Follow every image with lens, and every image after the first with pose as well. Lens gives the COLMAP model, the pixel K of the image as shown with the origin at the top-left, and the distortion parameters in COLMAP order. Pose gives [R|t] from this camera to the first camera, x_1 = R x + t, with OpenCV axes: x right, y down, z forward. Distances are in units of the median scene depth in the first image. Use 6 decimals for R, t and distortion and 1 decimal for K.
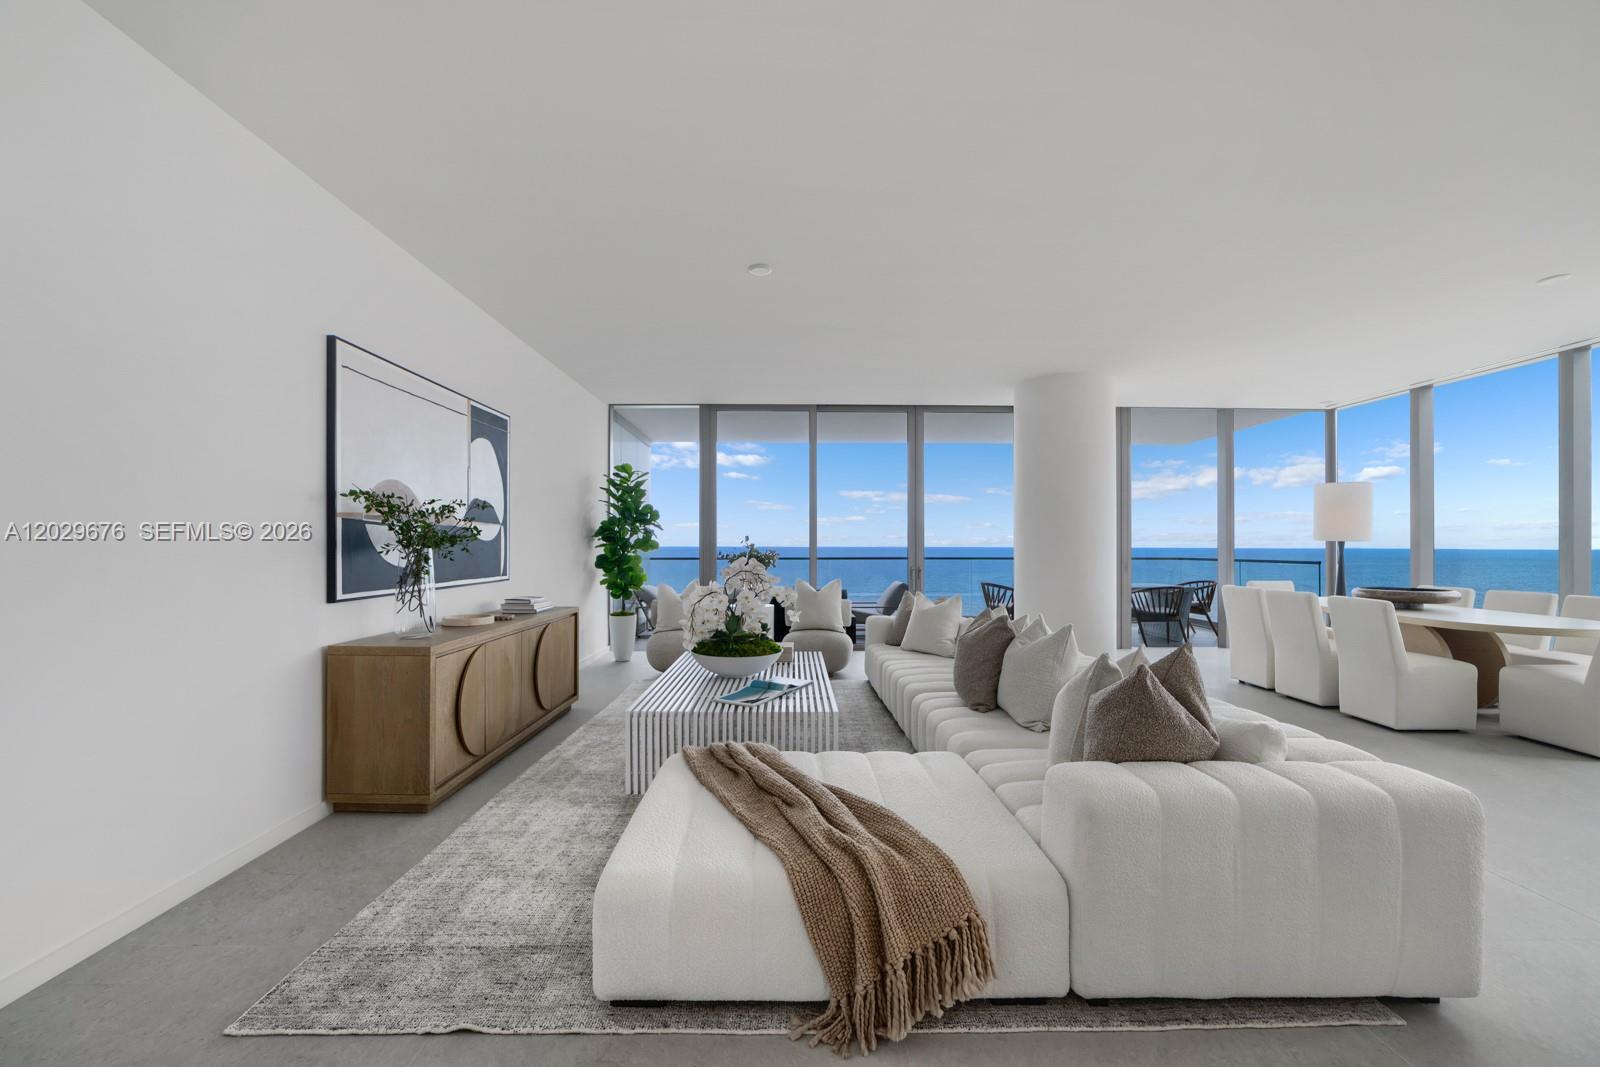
lens RADIAL K [[630.8, 0, 791.1], [0, 630.8, 541.0], [0, 0, 1]] dist [-0.015817, 0.003607]
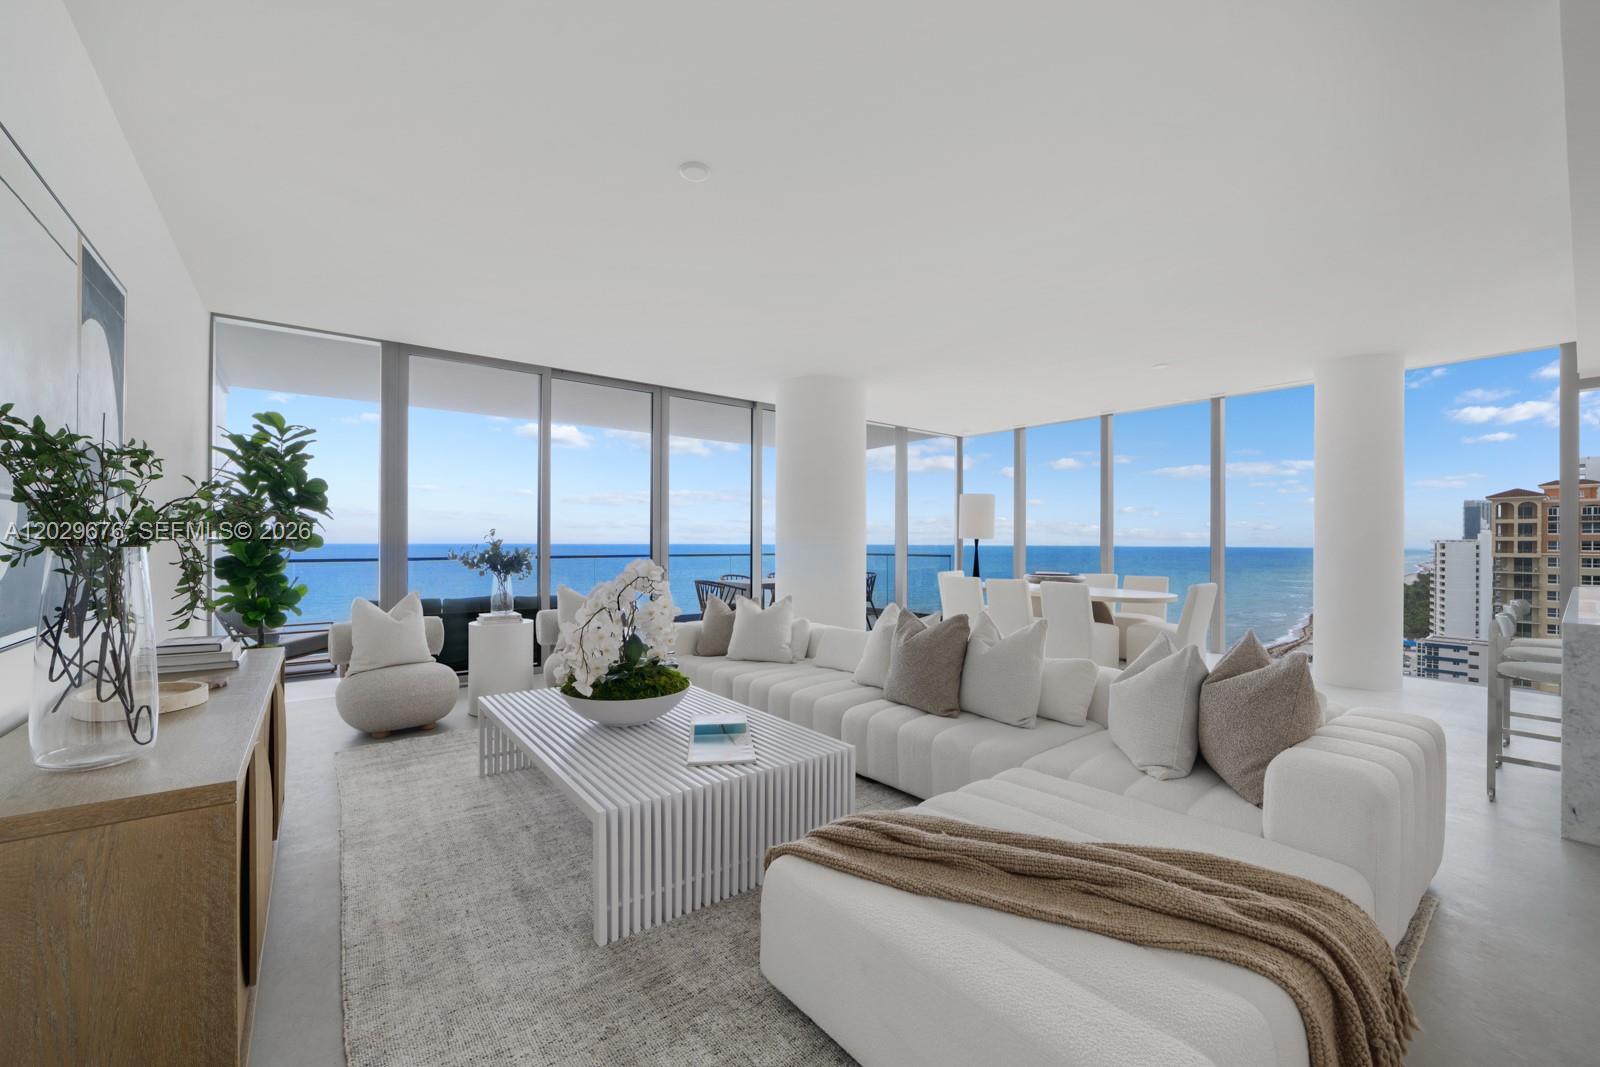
lens RADIAL K [[630.8, 0, 788.4], [0, 630.8, 539.5], [0, 0, 1]] dist [-0.015817, 0.003607]
pose [[0.797291, 0.004047, 0.603582, -0.373789], [-0.005811, 0.999983, 0.000971, 0.002472], [-0.603567, -0.004282, 0.797301, 0.309844]]
